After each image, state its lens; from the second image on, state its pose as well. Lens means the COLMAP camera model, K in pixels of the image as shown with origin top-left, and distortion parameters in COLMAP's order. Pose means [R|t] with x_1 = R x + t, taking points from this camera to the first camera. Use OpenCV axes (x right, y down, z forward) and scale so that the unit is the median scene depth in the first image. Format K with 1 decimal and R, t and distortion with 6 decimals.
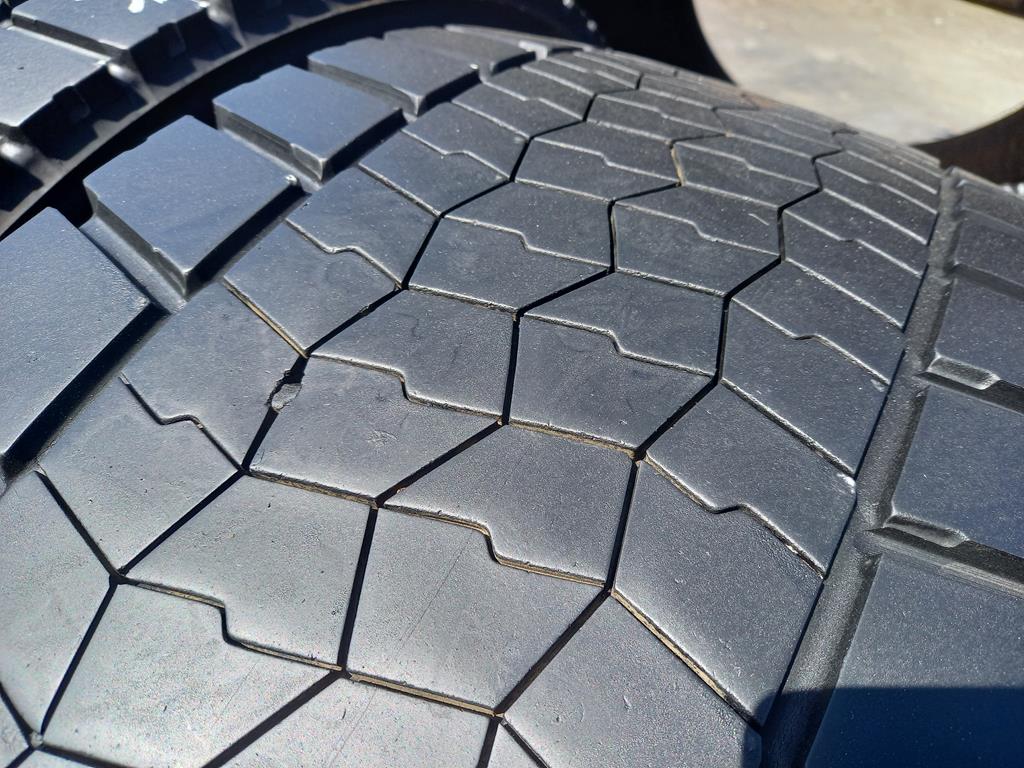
lens RADIAL K [[736.7, 0, 511.2], [0, 736.7, 379.6], [0, 0, 1]] dist [0.037020, -0.019672]
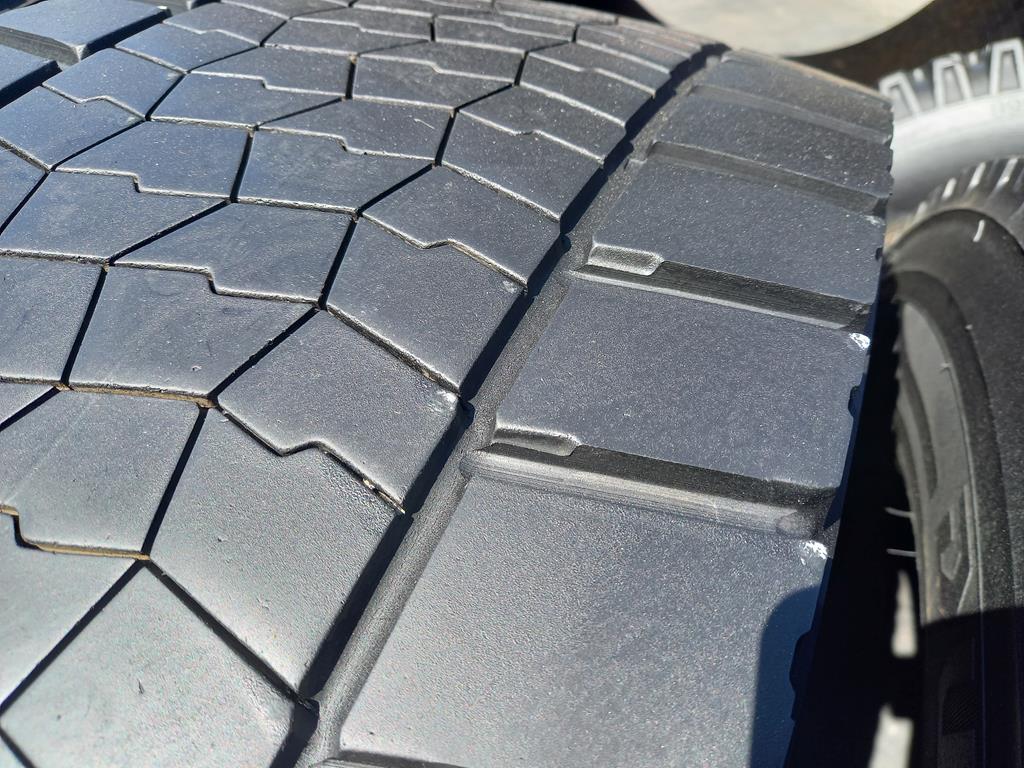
lens RADIAL K [[736.7, 0, 512.7], [0, 736.7, 390.8], [0, 0, 1]] dist [0.037020, -0.019672]
pose [[0.989783, -0.140191, -0.026019, 0.459402], [0.141107, 0.989282, 0.037540, 0.089227], [0.020477, -0.040828, 0.998956, 0.116194]]
